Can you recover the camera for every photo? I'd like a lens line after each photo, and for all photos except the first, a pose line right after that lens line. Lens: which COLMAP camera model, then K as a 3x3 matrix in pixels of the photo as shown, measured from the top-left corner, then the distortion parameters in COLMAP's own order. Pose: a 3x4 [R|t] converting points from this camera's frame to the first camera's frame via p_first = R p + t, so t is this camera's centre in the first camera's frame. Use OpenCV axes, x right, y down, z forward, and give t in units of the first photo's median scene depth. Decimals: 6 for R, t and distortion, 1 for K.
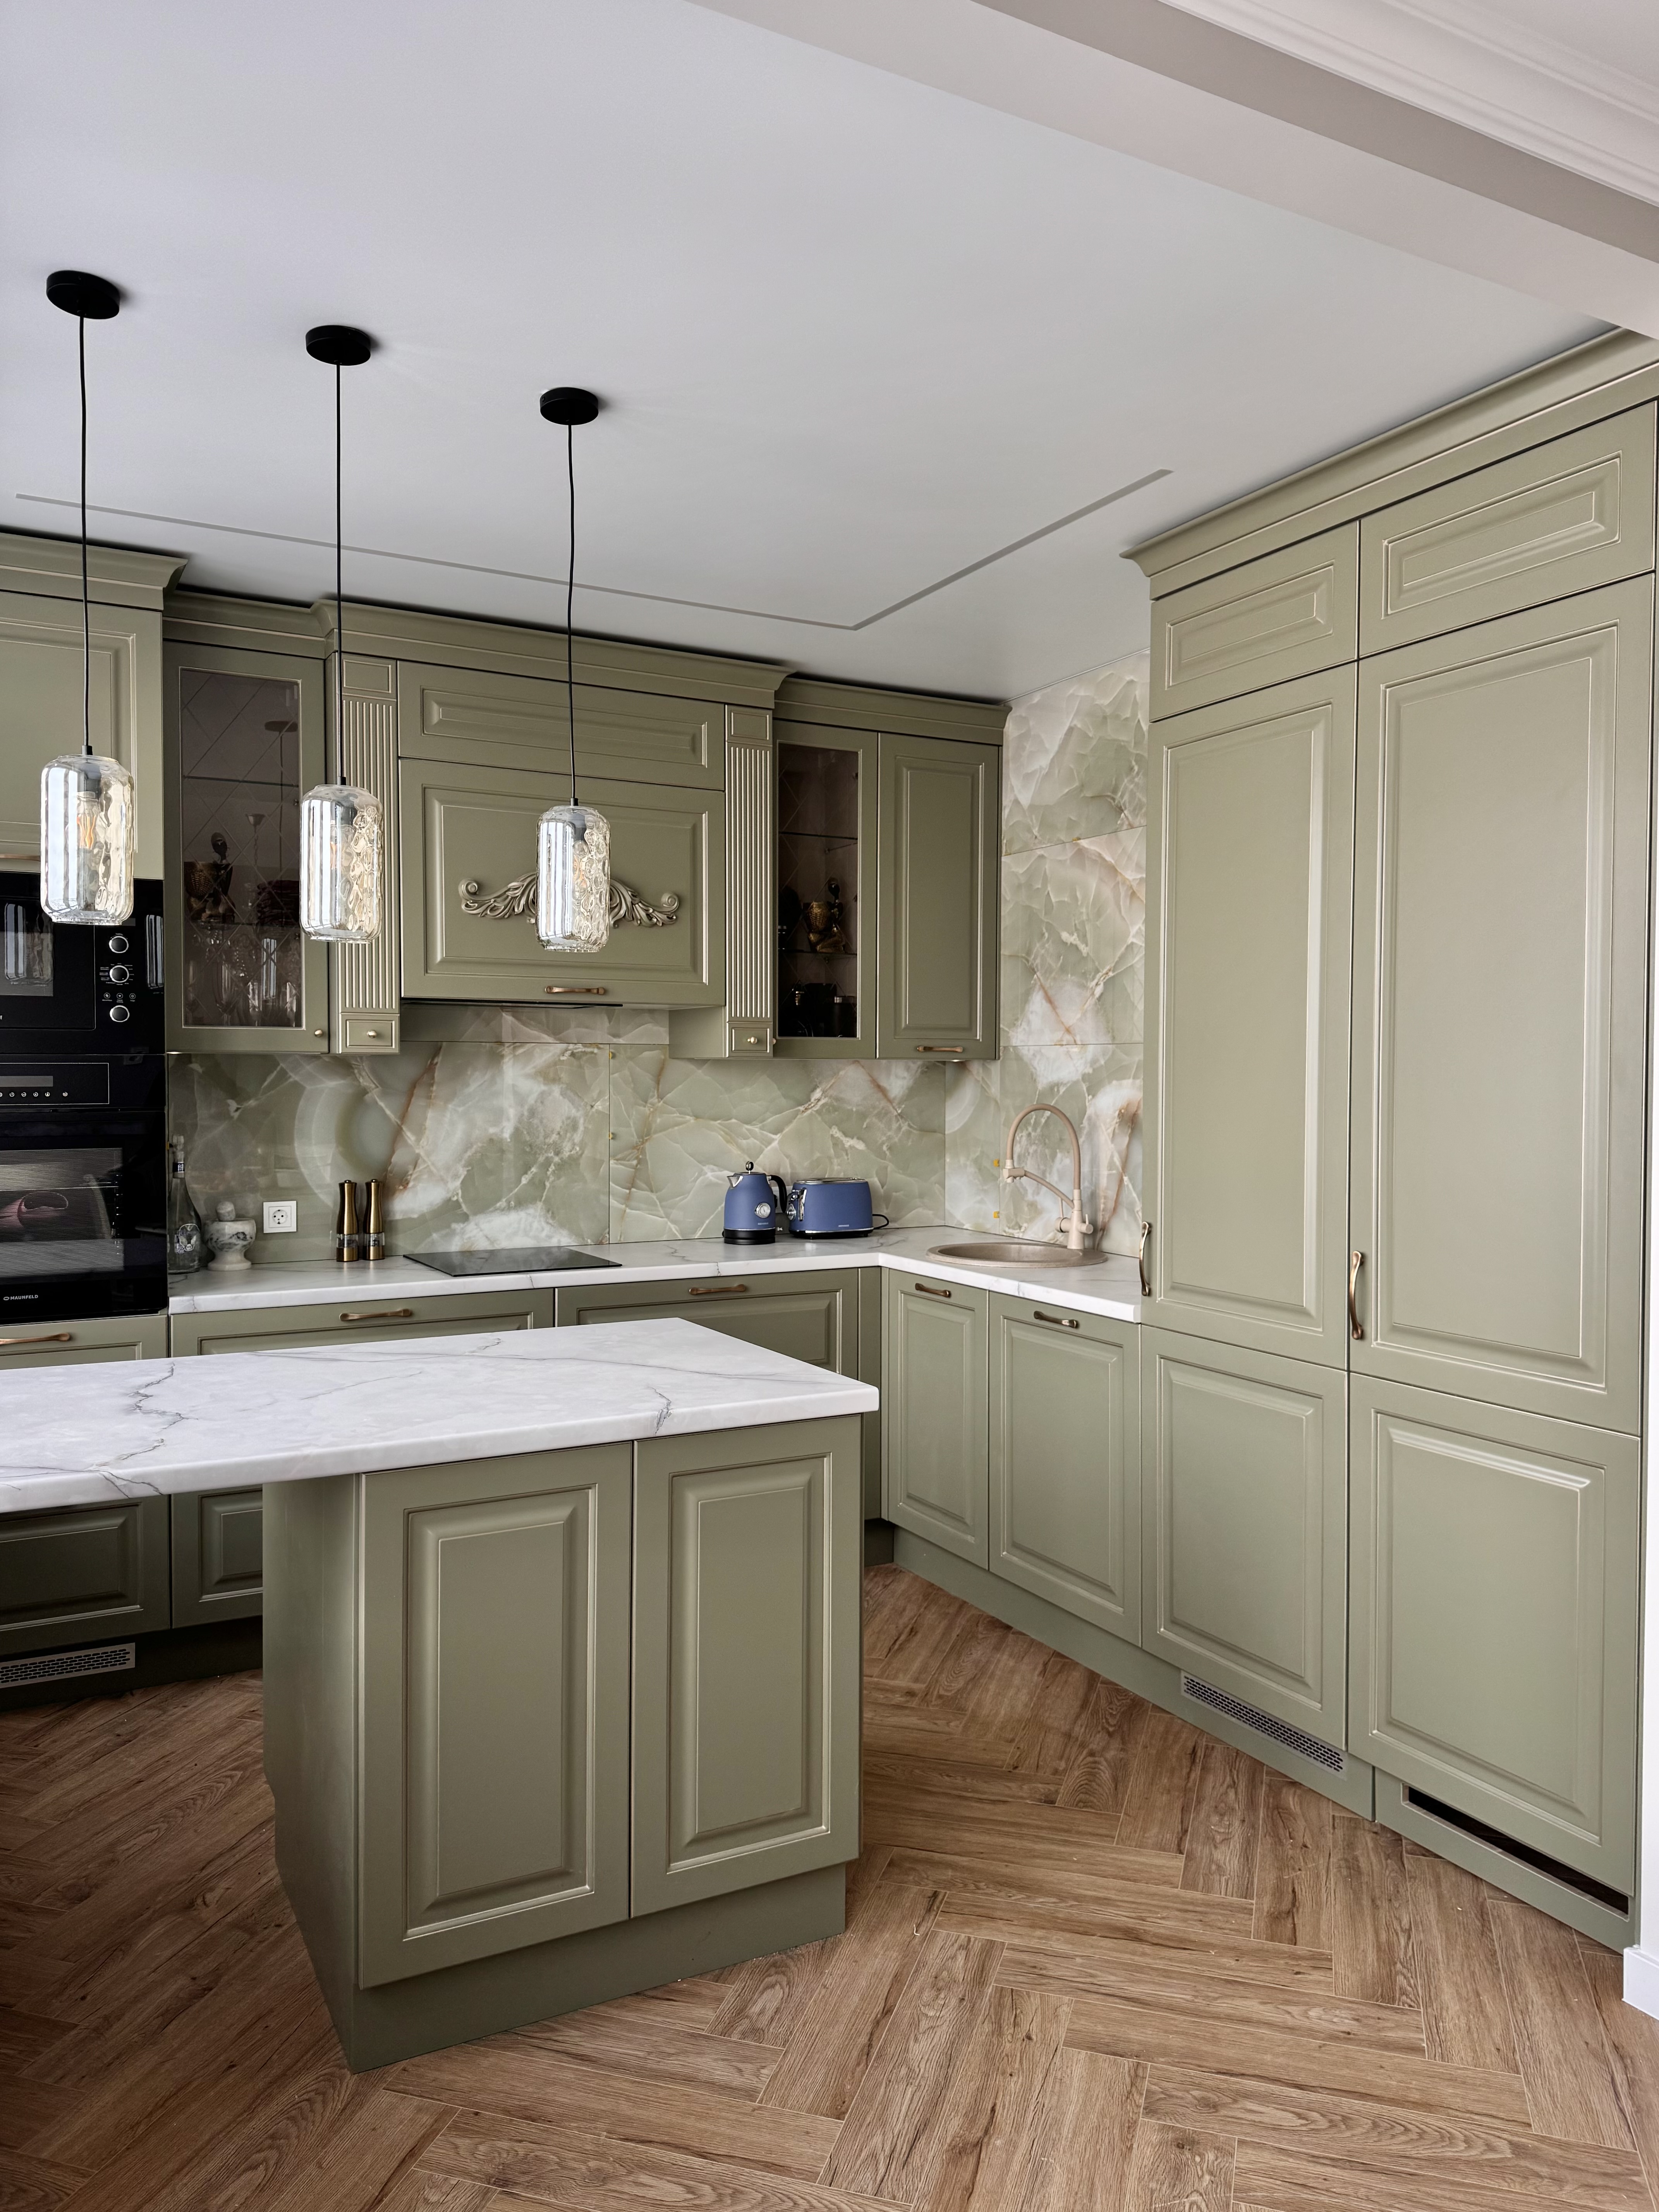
lens RADIAL K [[1585.5, 0, 829.5], [0, 1585.5, 1106.0], [0, 0, 1]] dist [0.112142, -0.006245]
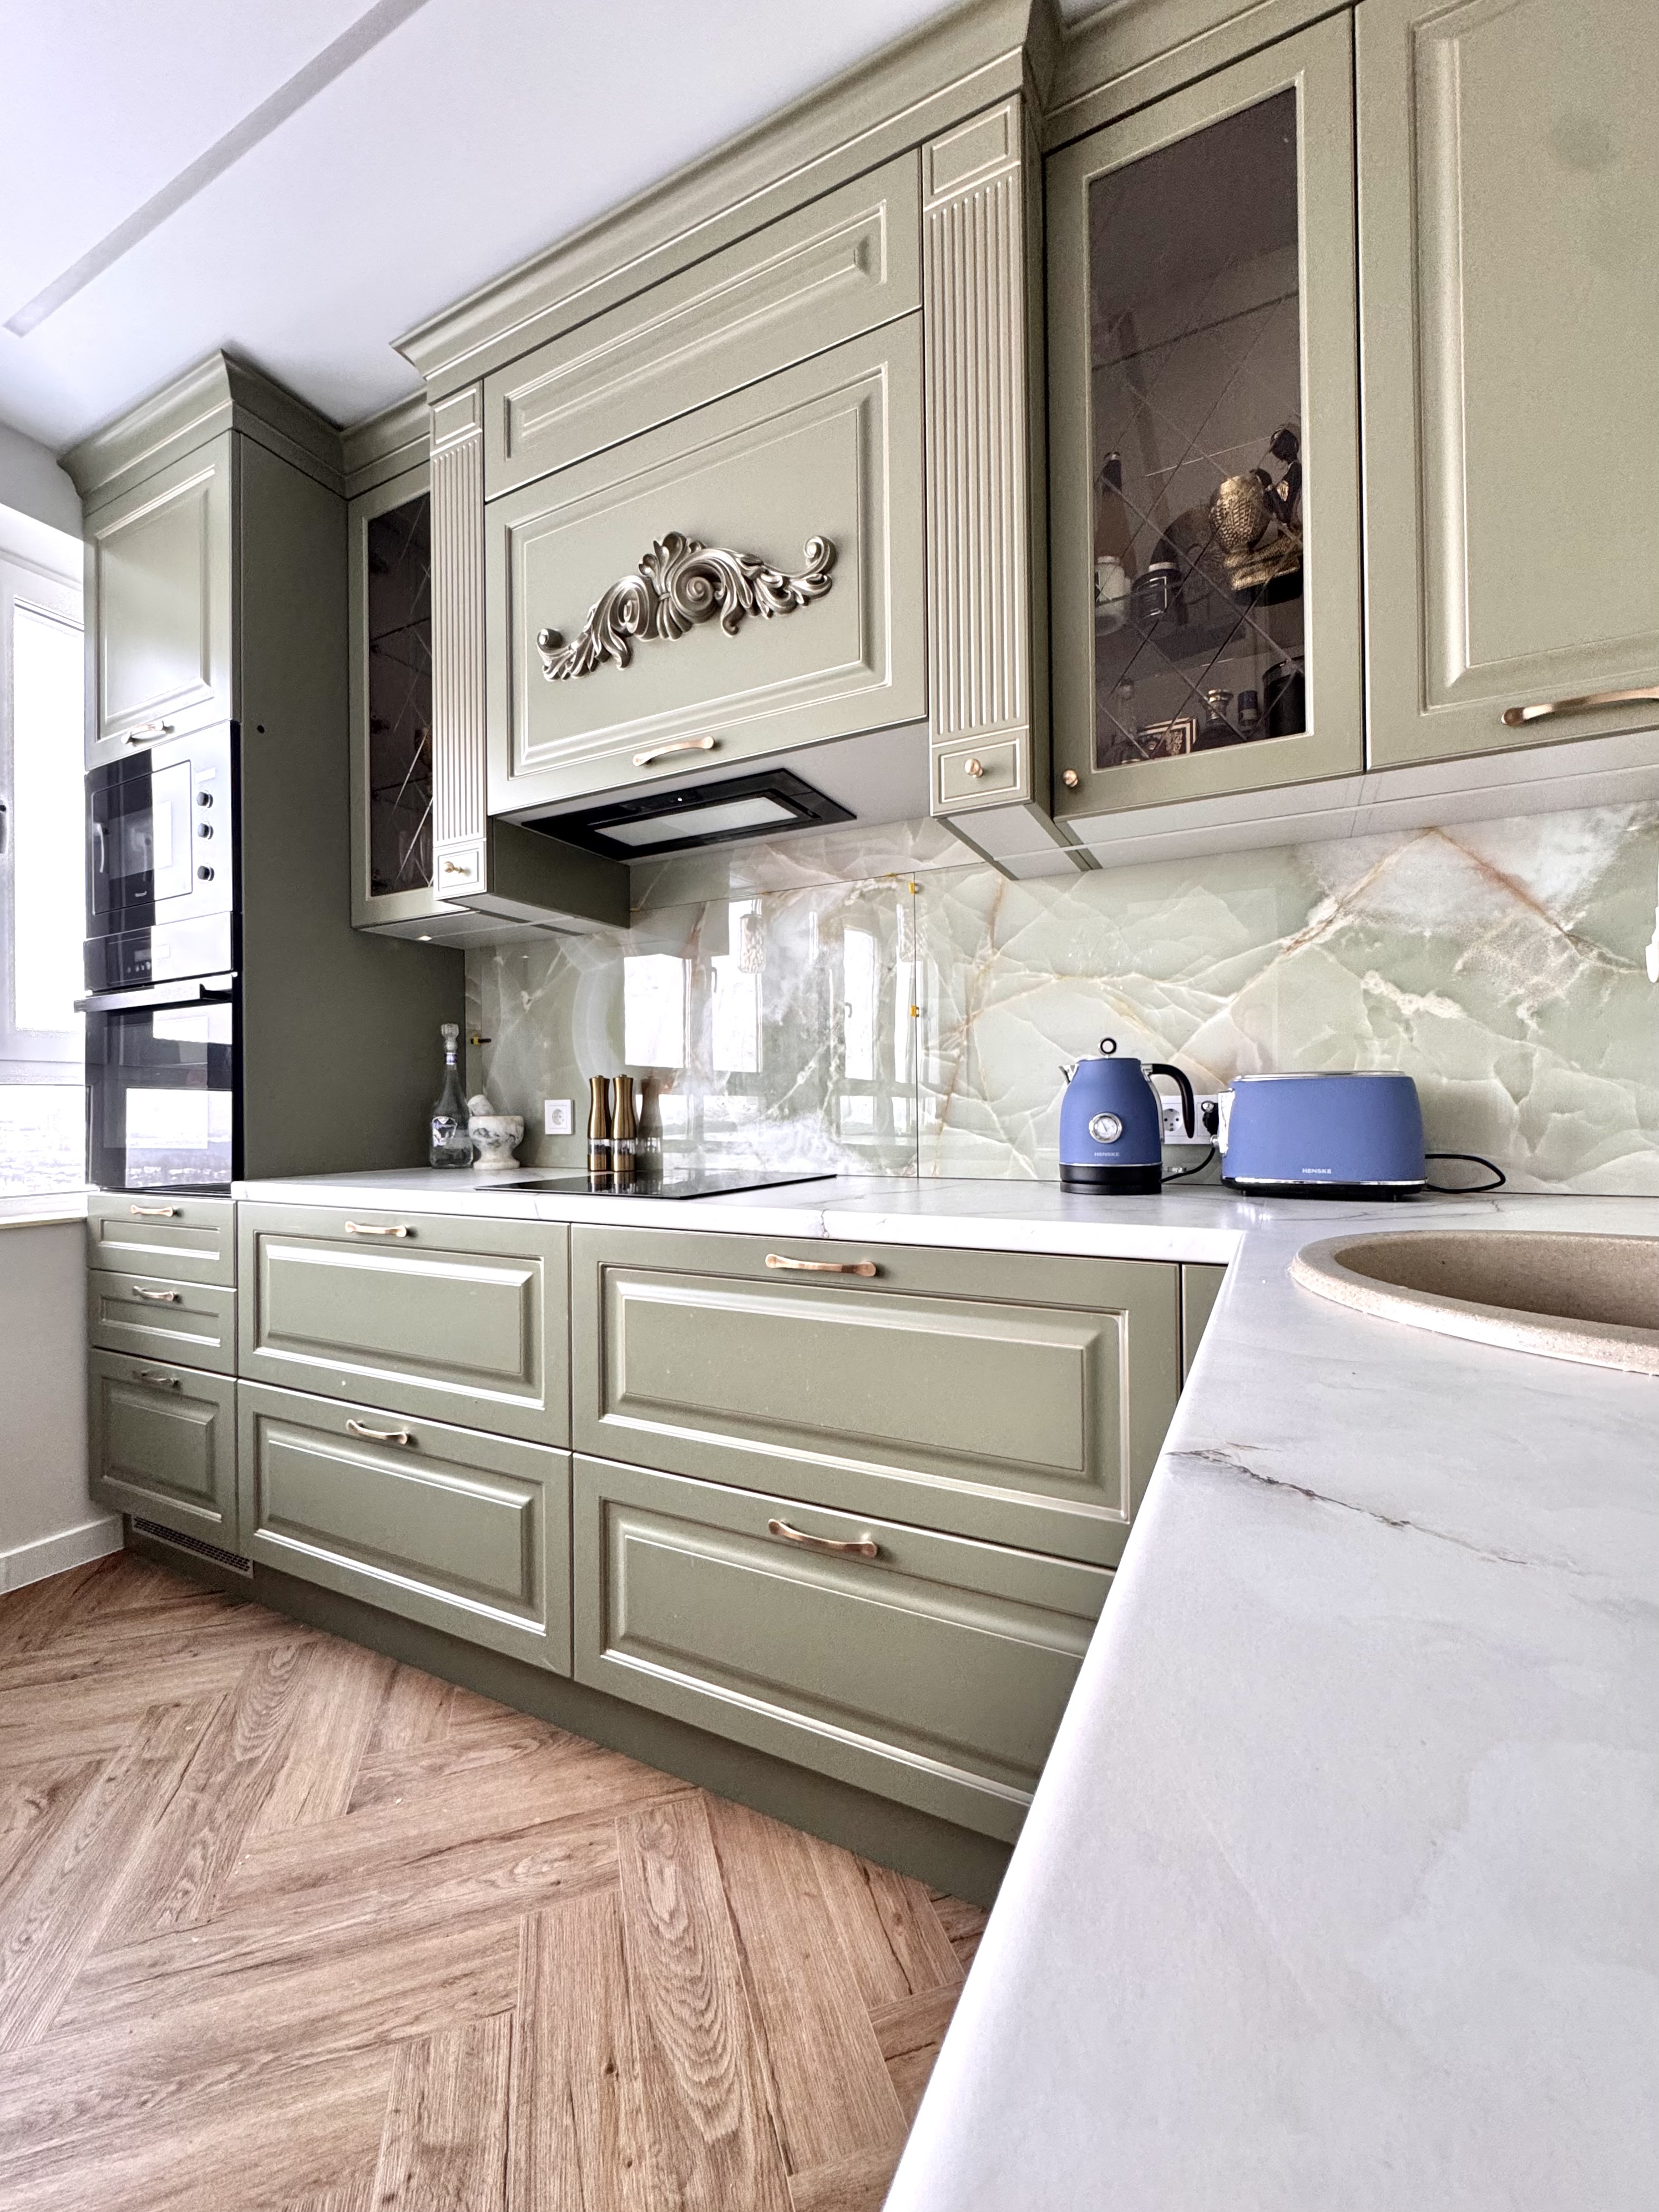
lens RADIAL K [[896.4, 0, 829.5], [0, 896.4, 1106.0], [0, 0, 1]] dist [0.000339, -0.000182]
pose [[0.566718, -0.011684, -0.823829, 0.158374], [-0.006269, 0.999809, -0.018492, 0.070290], [0.823888, 0.015645, 0.566537, 0.829694]]
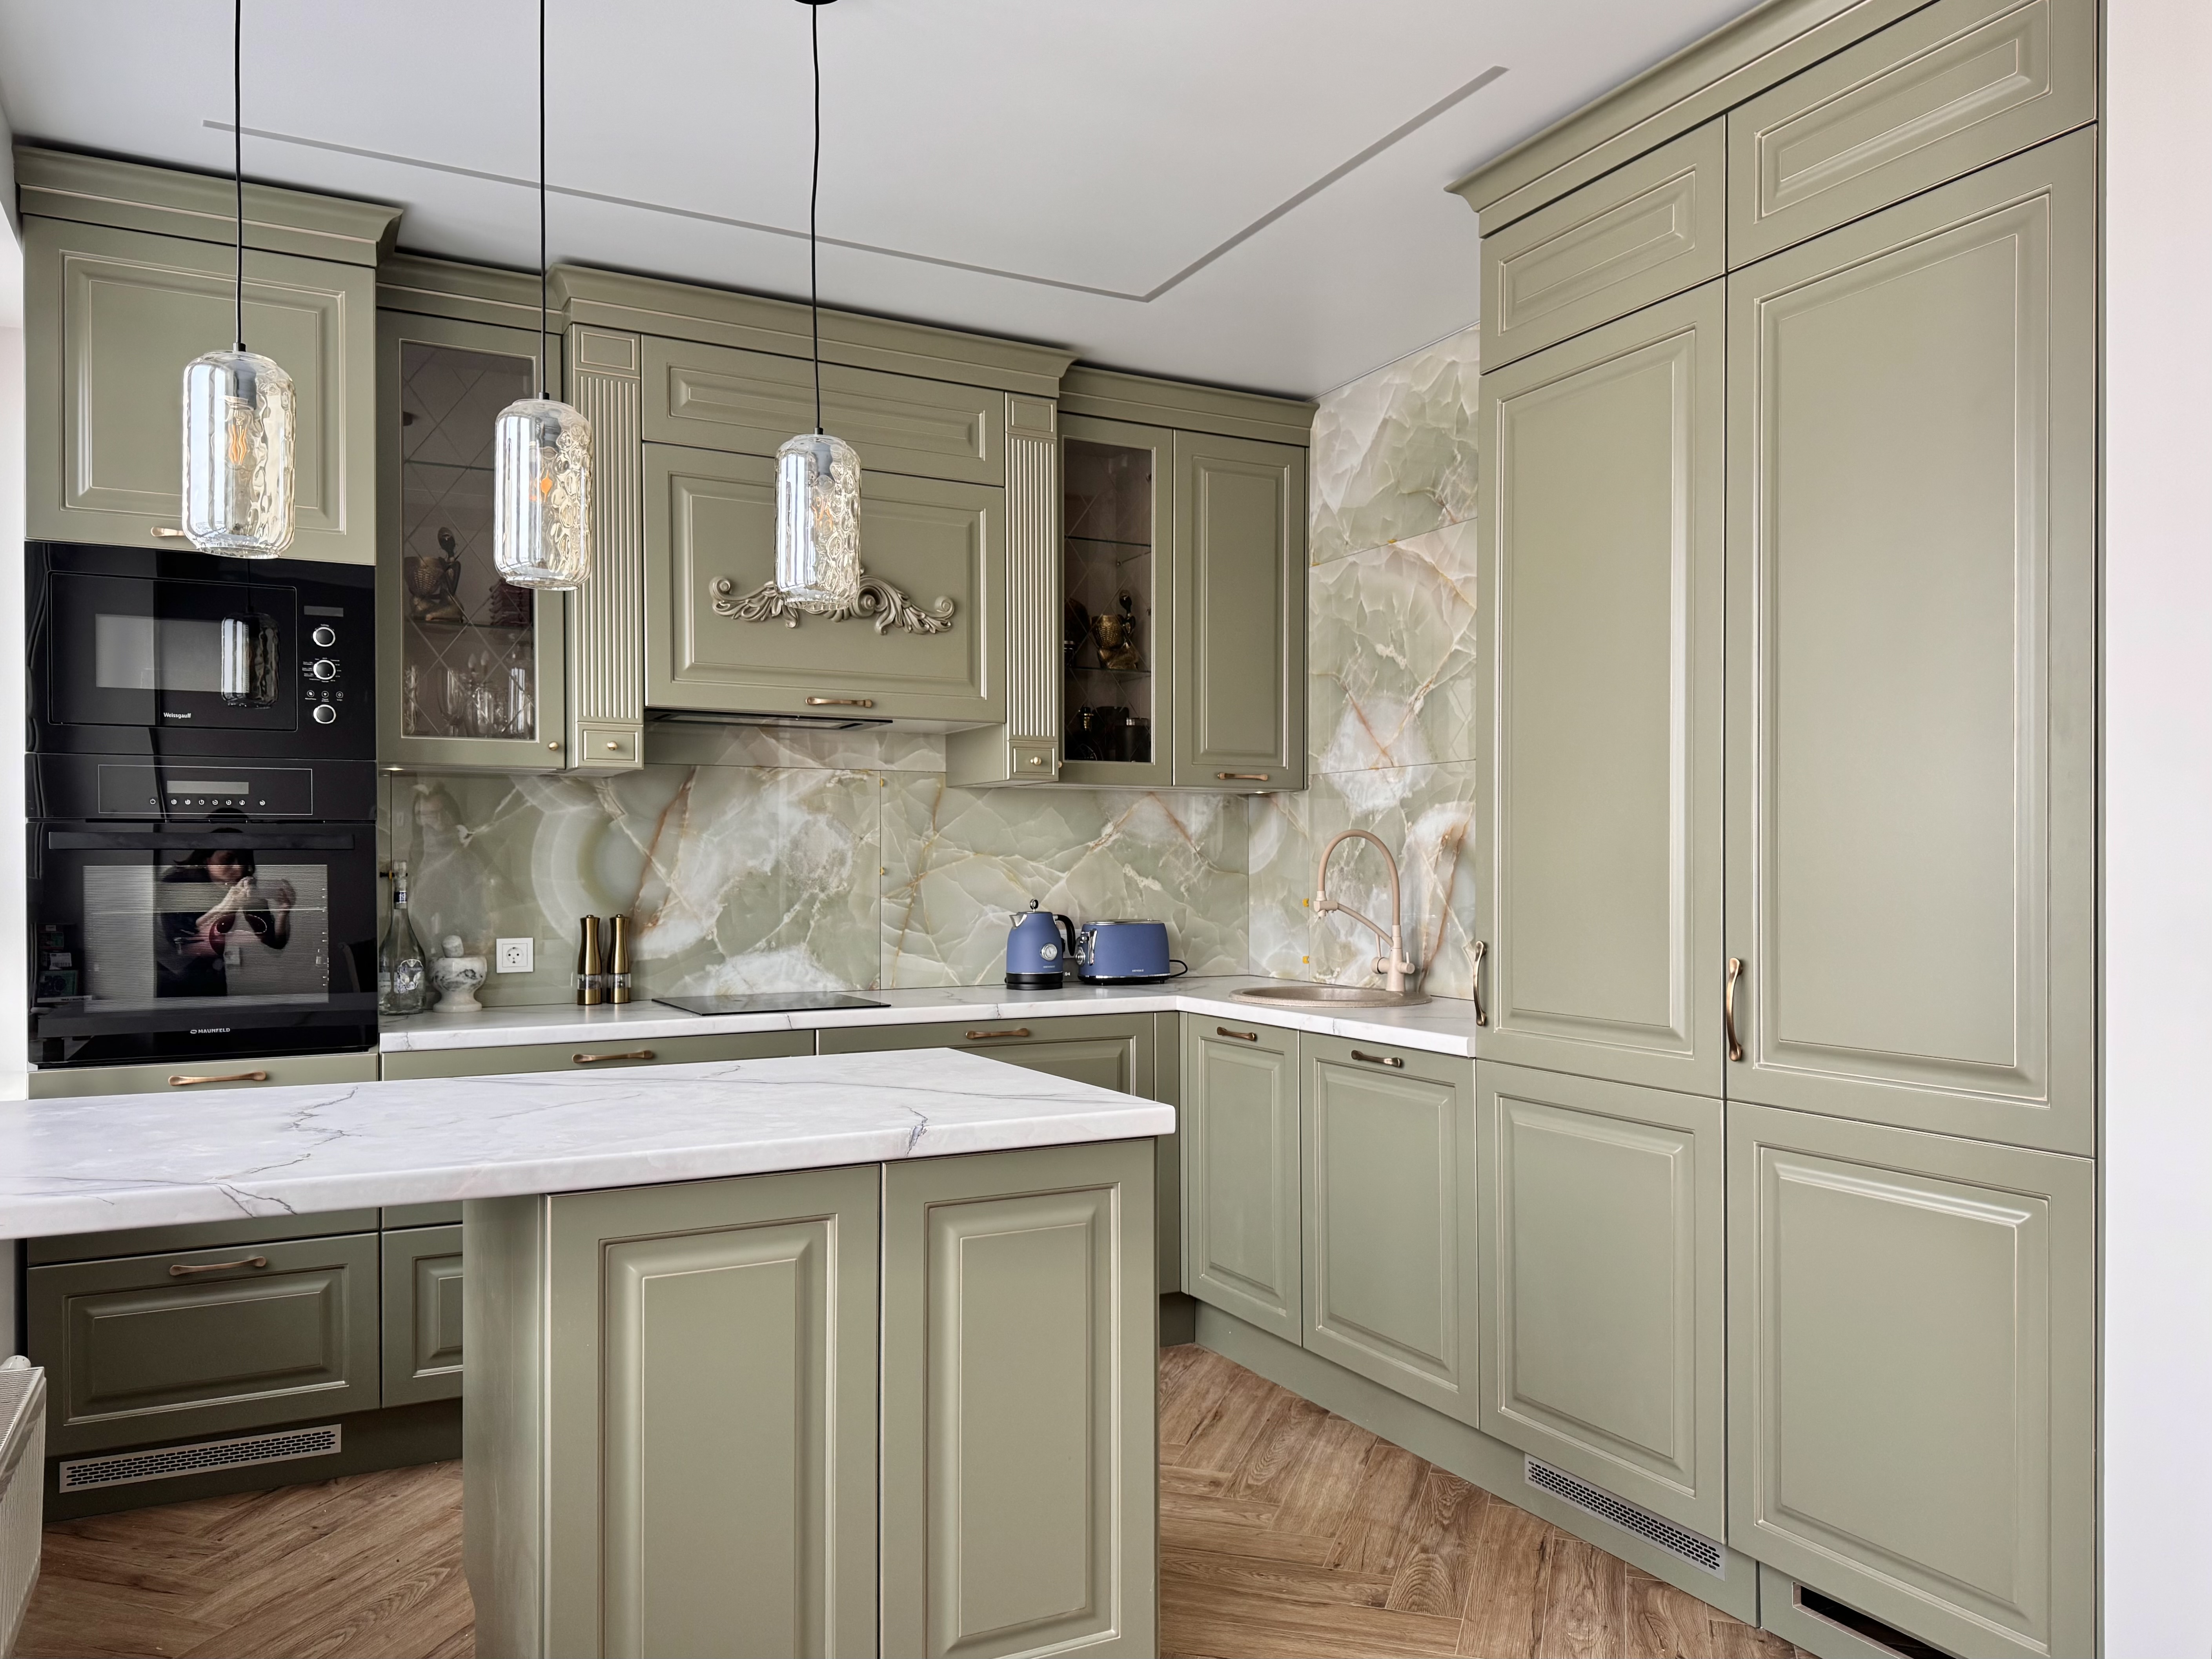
lens RADIAL K [[1612.4, 0, 1103.8], [0, 1612.4, 862.6], [0, 0, 1]] dist [0.114468, -0.064545]
pose [[0.999879, -0.004727, -0.014842, 0.003798], [0.004362, 0.999690, -0.024499, 0.040594], [0.014954, 0.024432, 0.999590, 0.081517]]
